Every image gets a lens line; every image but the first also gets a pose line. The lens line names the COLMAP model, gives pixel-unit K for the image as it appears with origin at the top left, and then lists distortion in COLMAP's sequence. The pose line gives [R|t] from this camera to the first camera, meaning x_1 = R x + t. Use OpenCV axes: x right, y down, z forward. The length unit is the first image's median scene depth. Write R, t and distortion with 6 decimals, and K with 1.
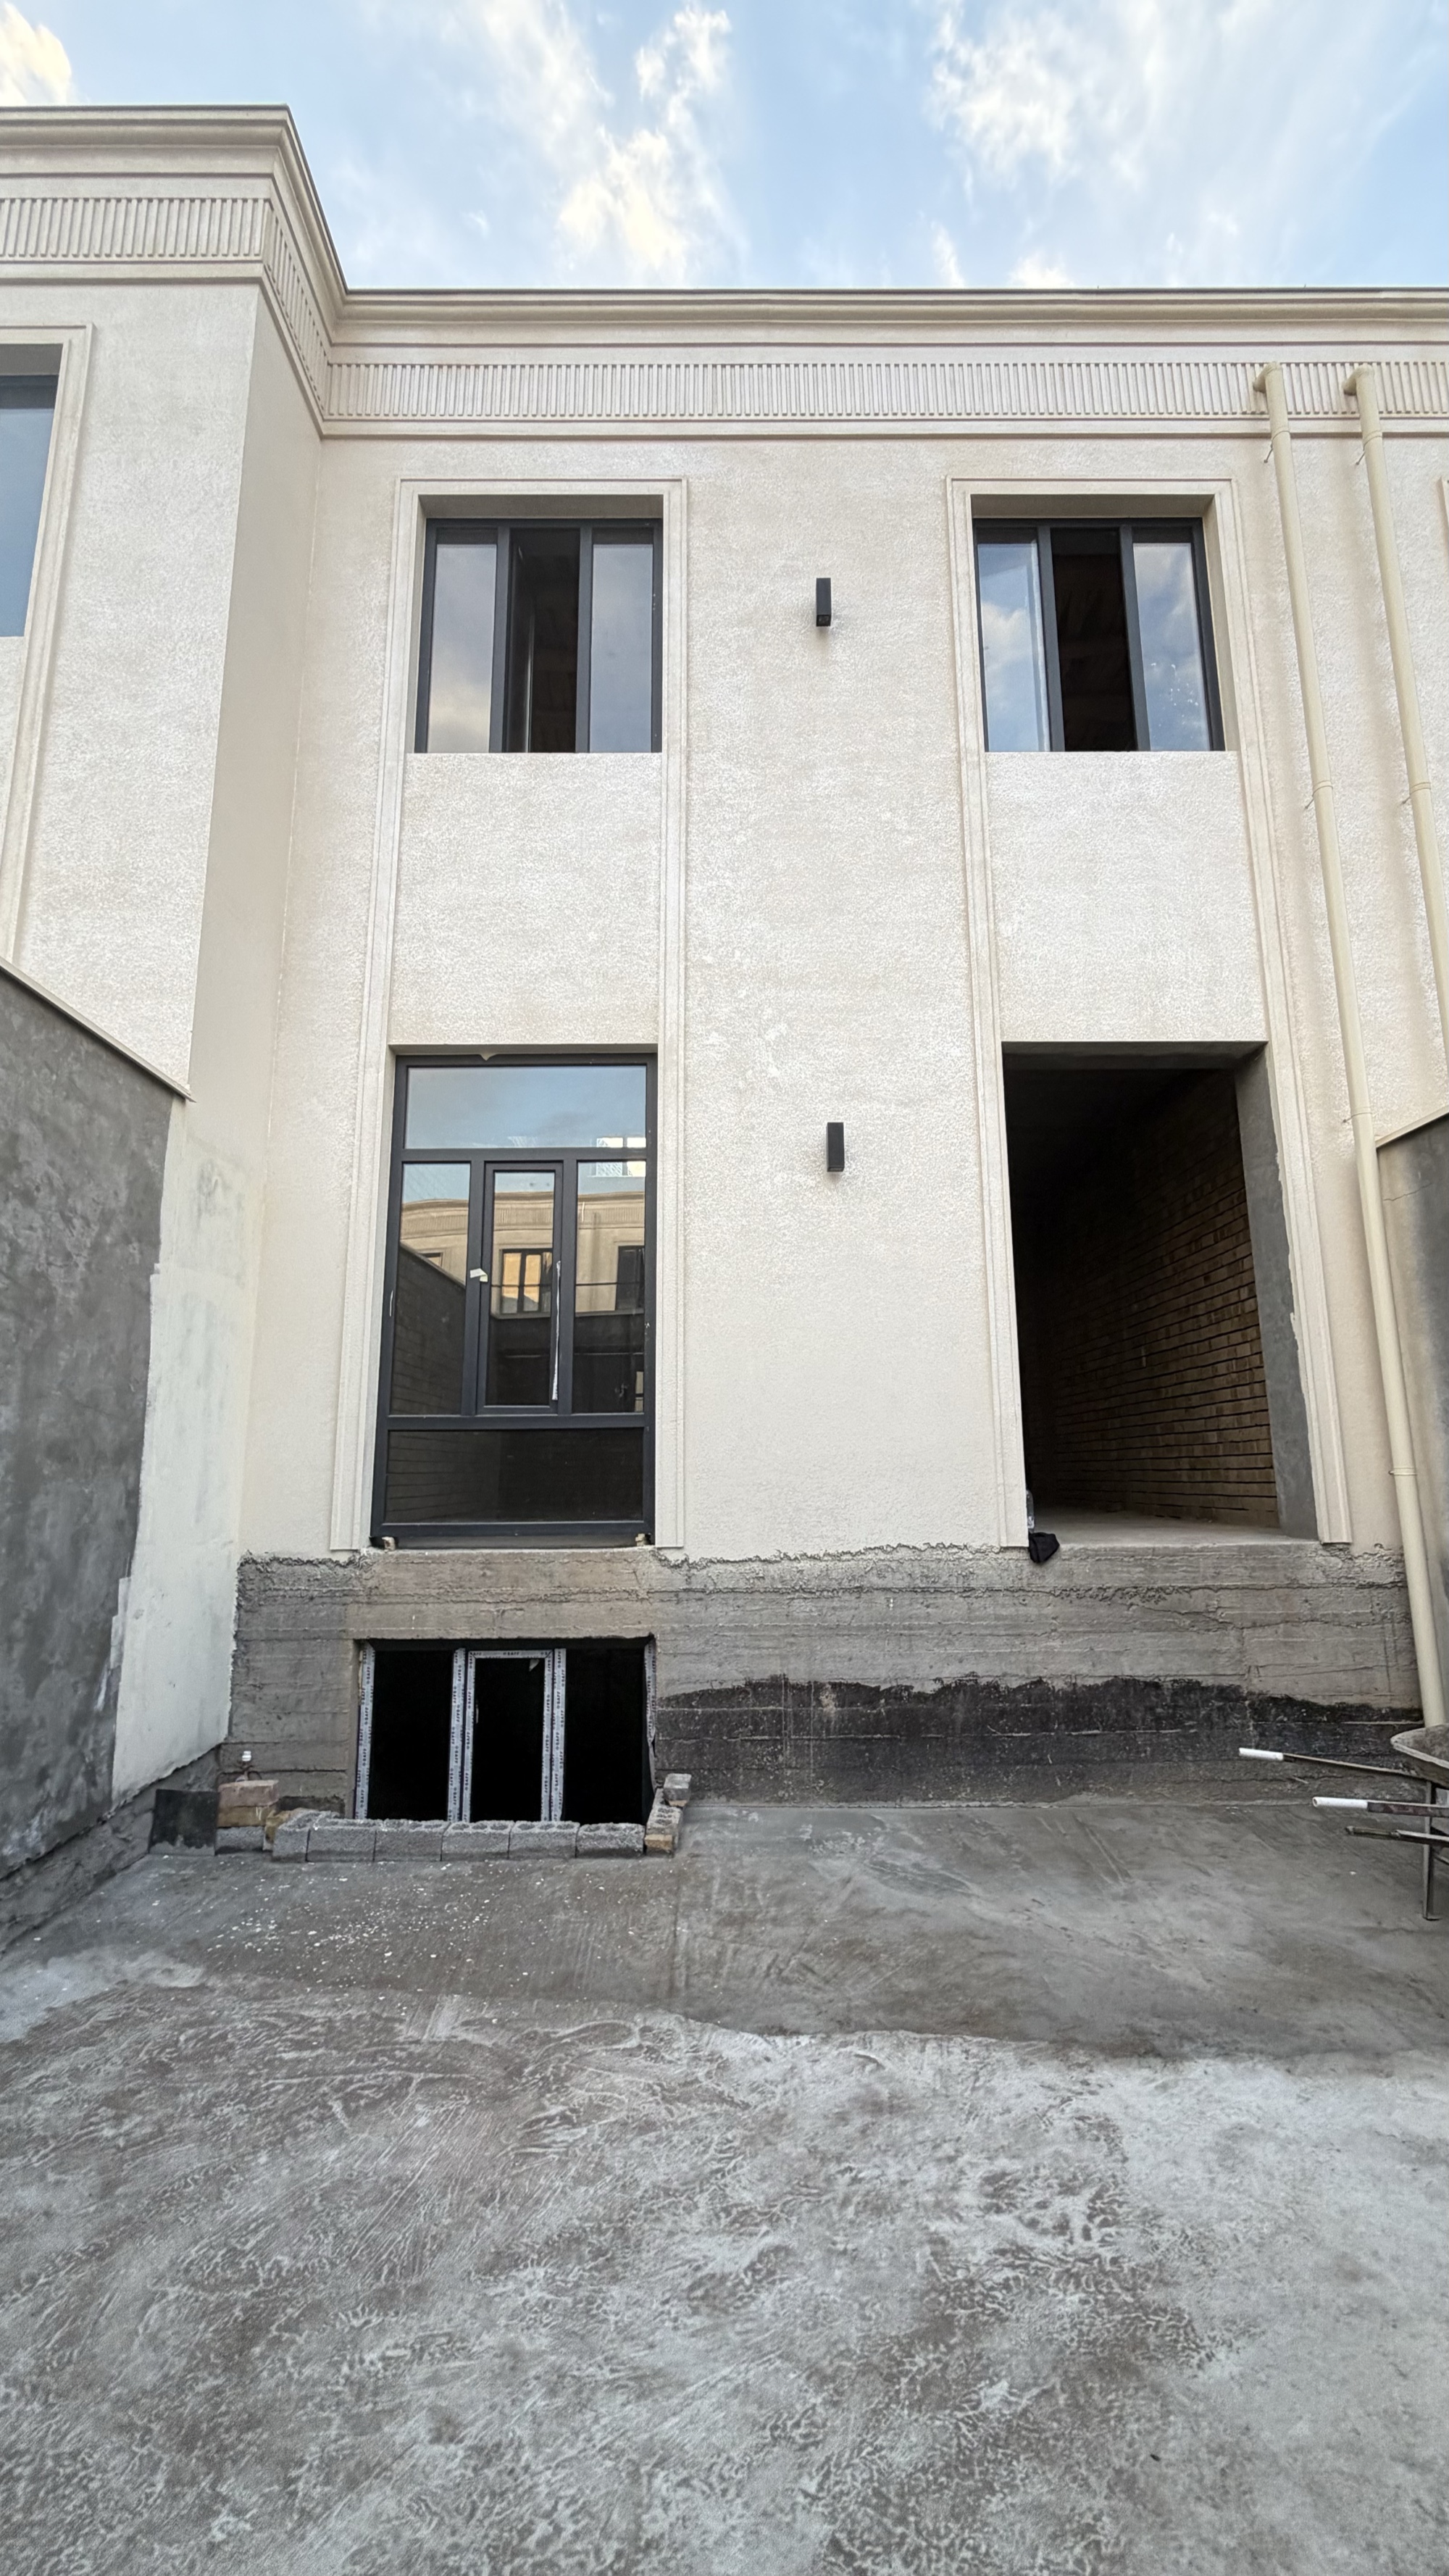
lens RADIAL K [[1022.5, 0, 726.6], [0, 1022.5, 1291.6], [0, 0, 1]] dist [-0.000652, -0.000205]
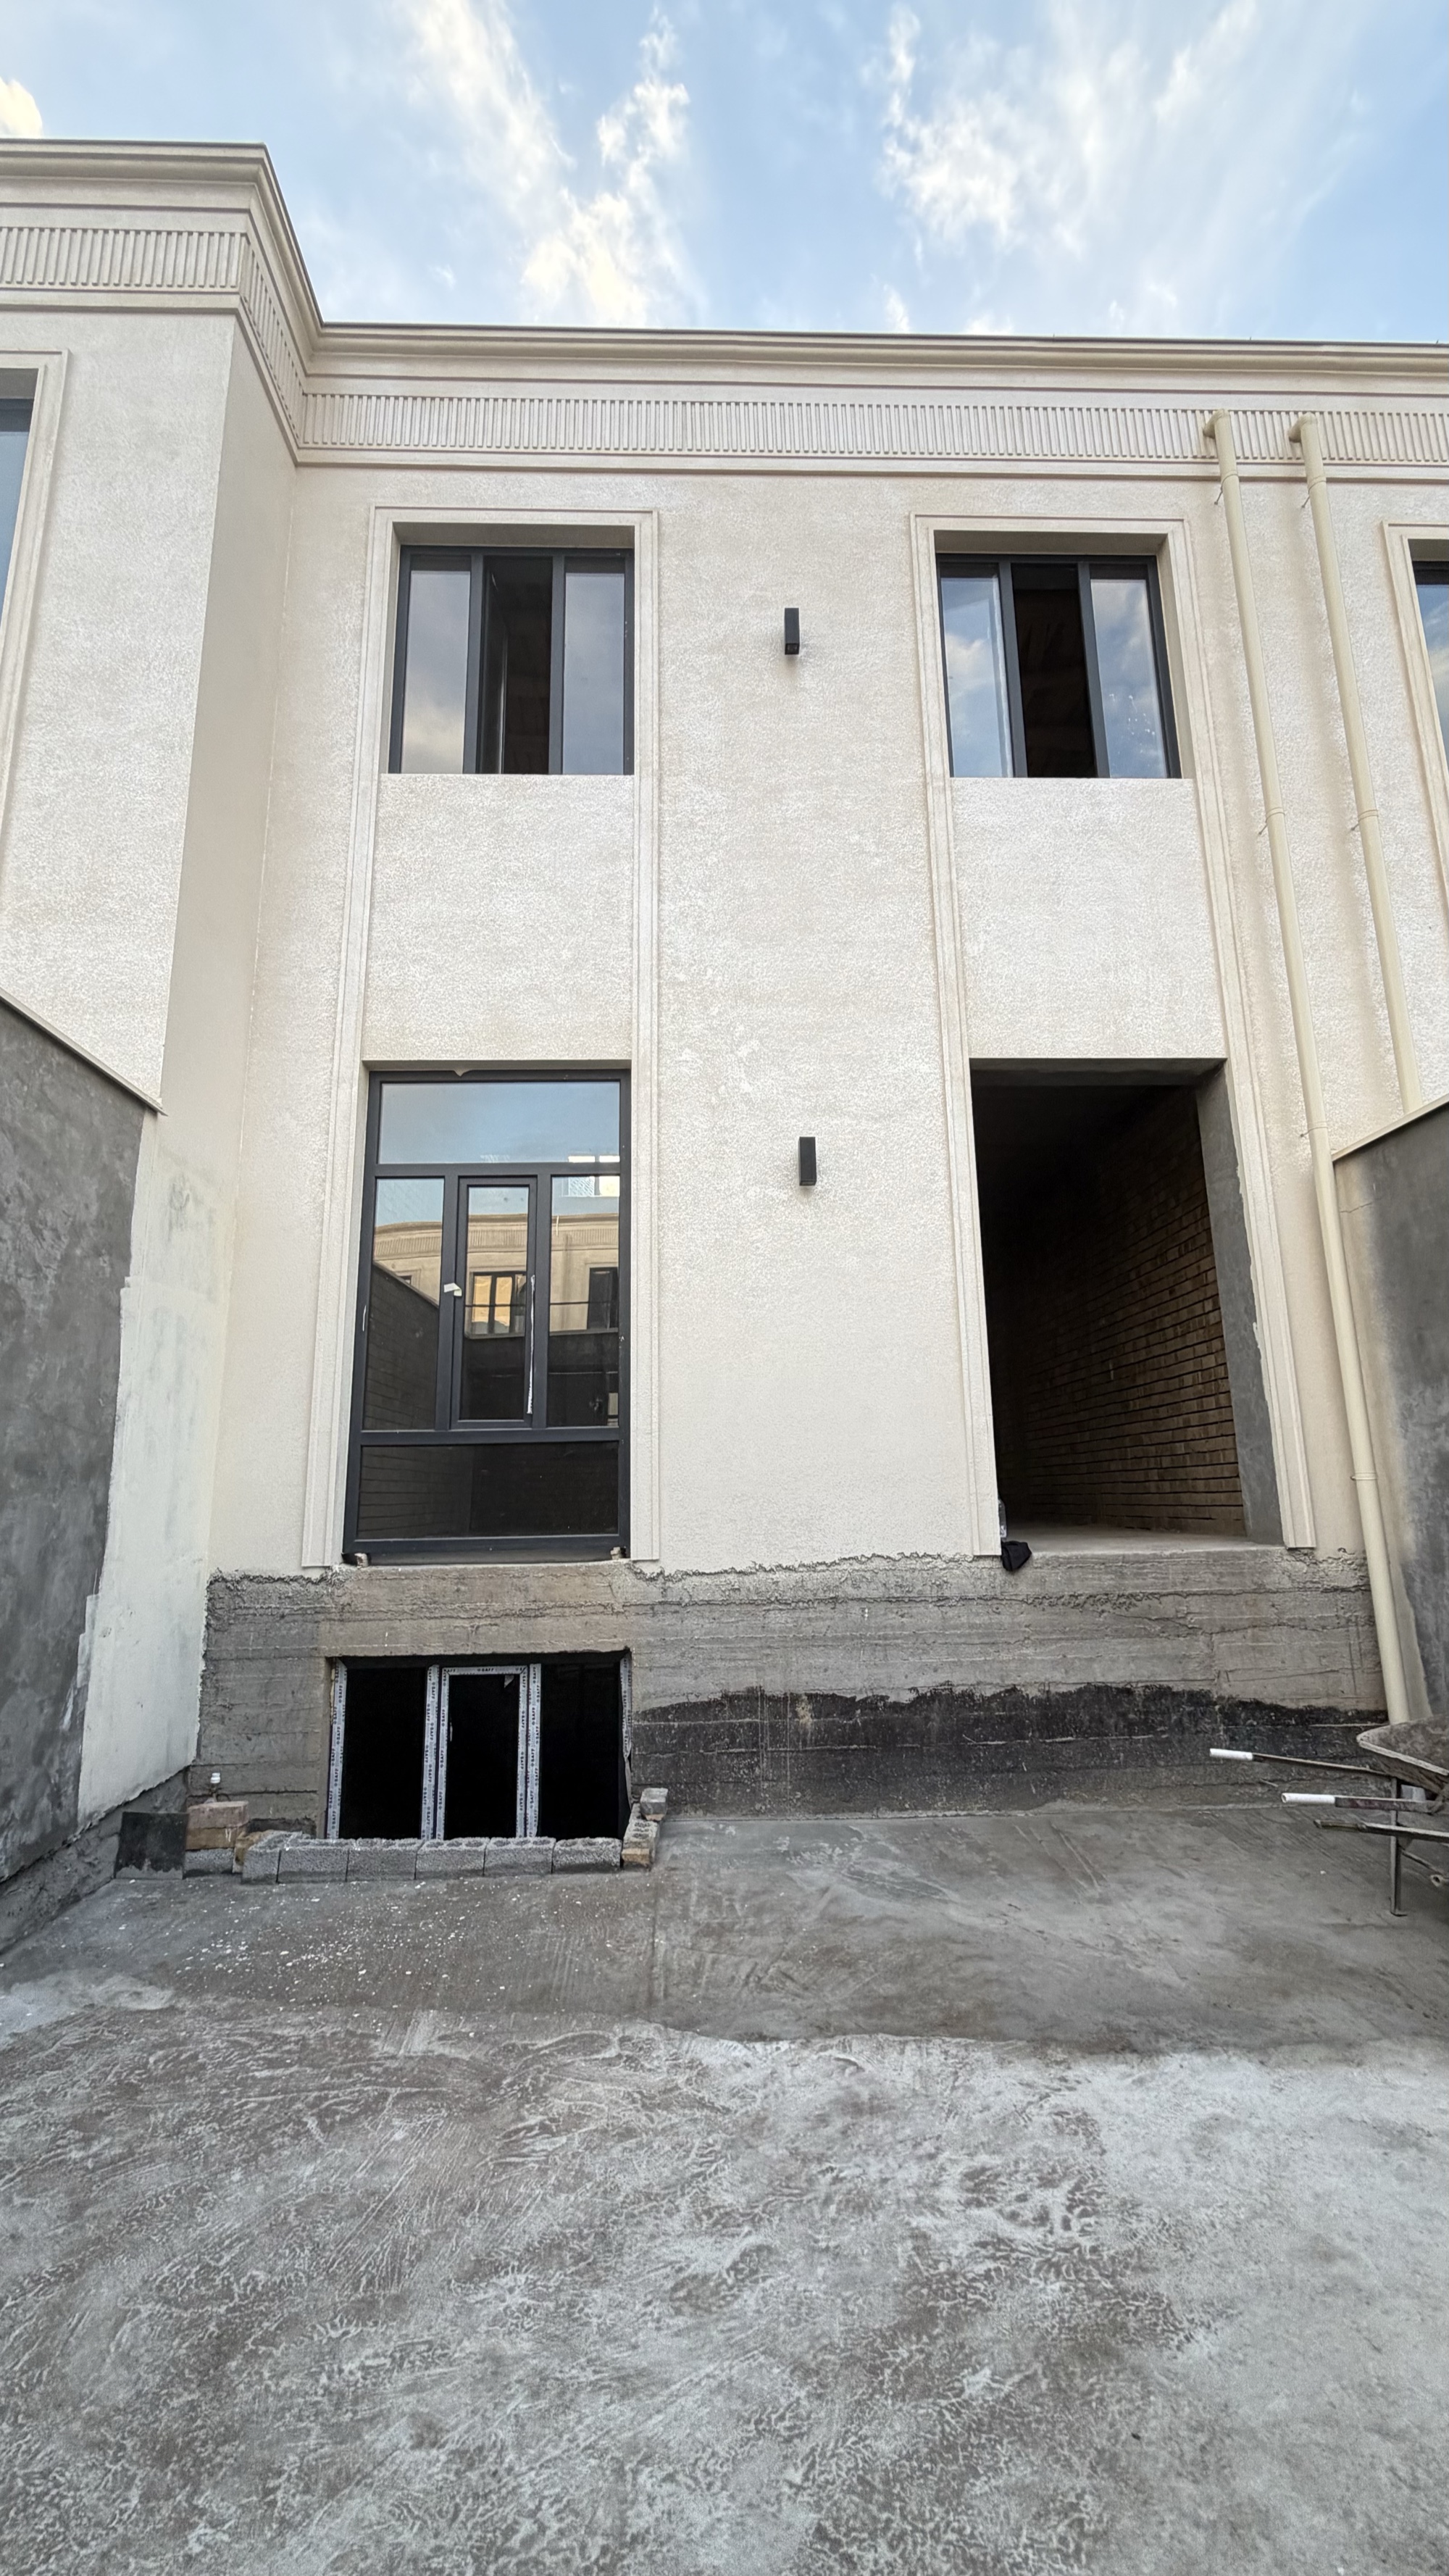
lens RADIAL K [[1022.5, 0, 726.4], [0, 1022.5, 1291.8], [0, 0, 1]] dist [-0.000652, -0.000205]
pose [[0.999610, -0.004933, 0.027483, -0.002343], [0.005539, 0.999742, -0.022034, 0.010272], [-0.027367, 0.022177, 0.999379, -0.007276]]
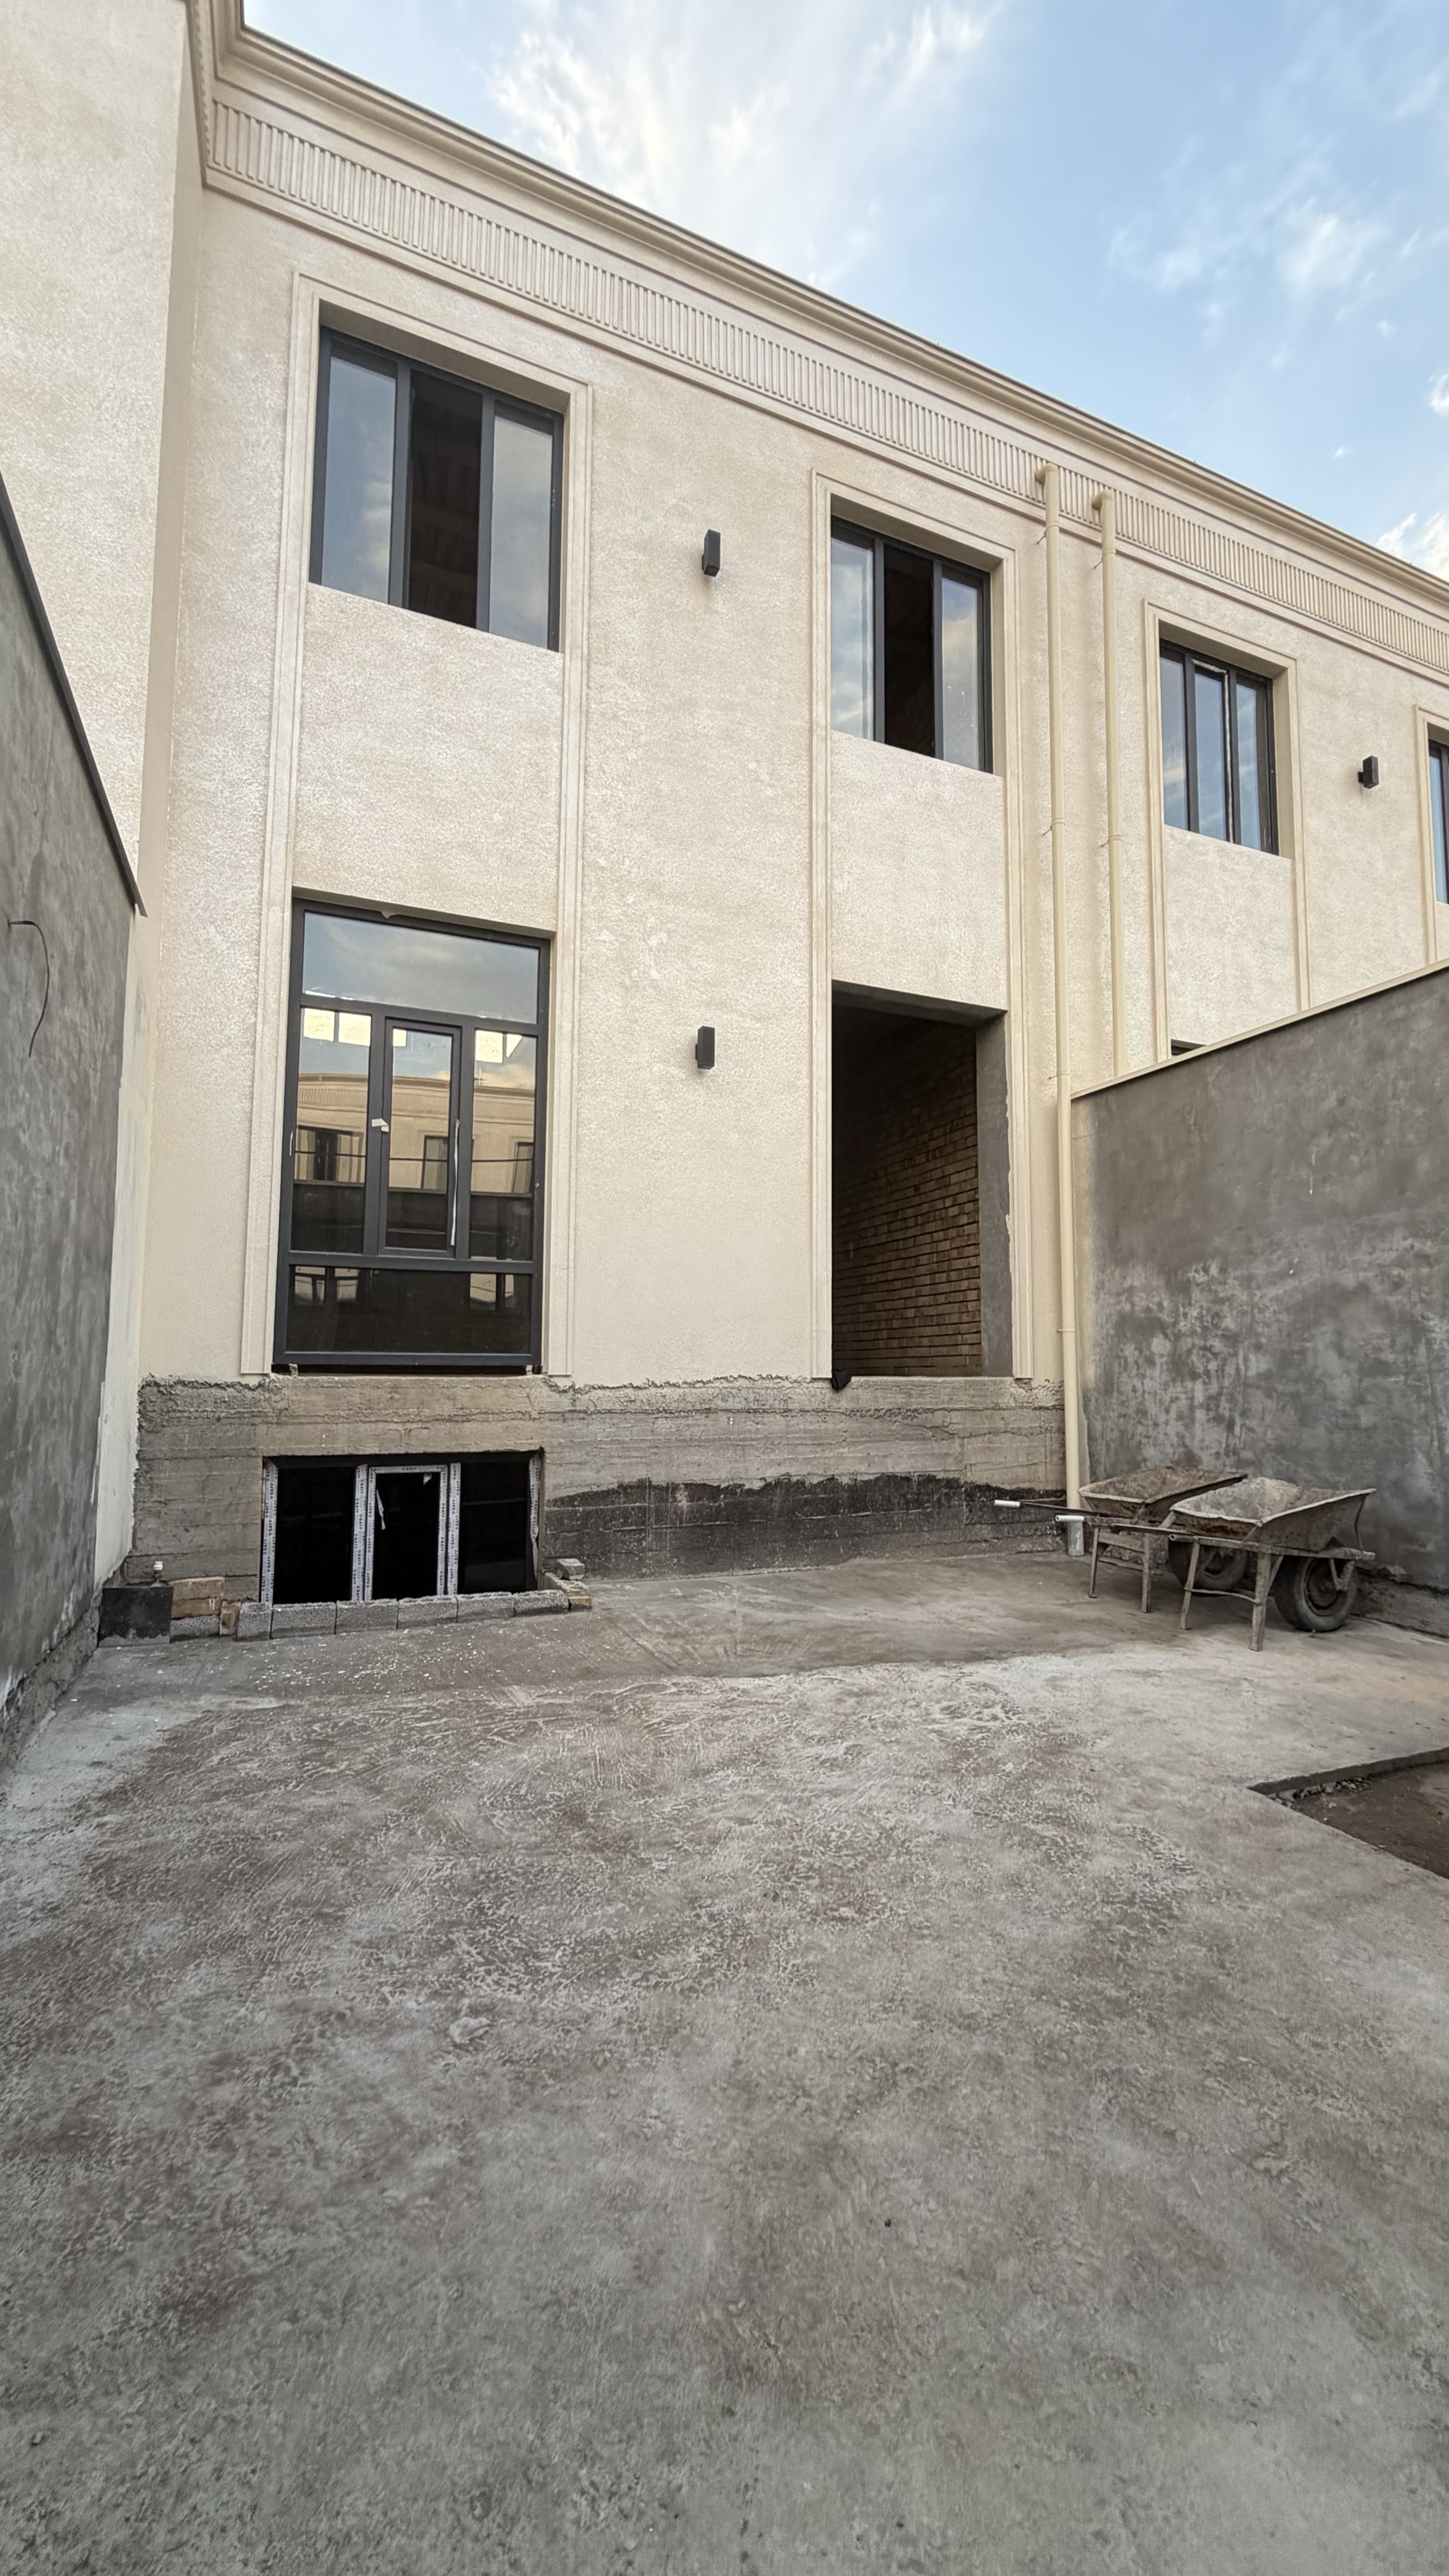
lens RADIAL K [[1022.5, 0, 727.2], [0, 1022.5, 1291.3], [0, 0, 1]] dist [-0.000652, -0.000205]
pose [[0.924740, 0.043647, 0.378090, -0.325660], [-0.078238, 0.993987, 0.076609, 0.049675], [-0.372472, -0.100425, 0.922594, -0.142141]]
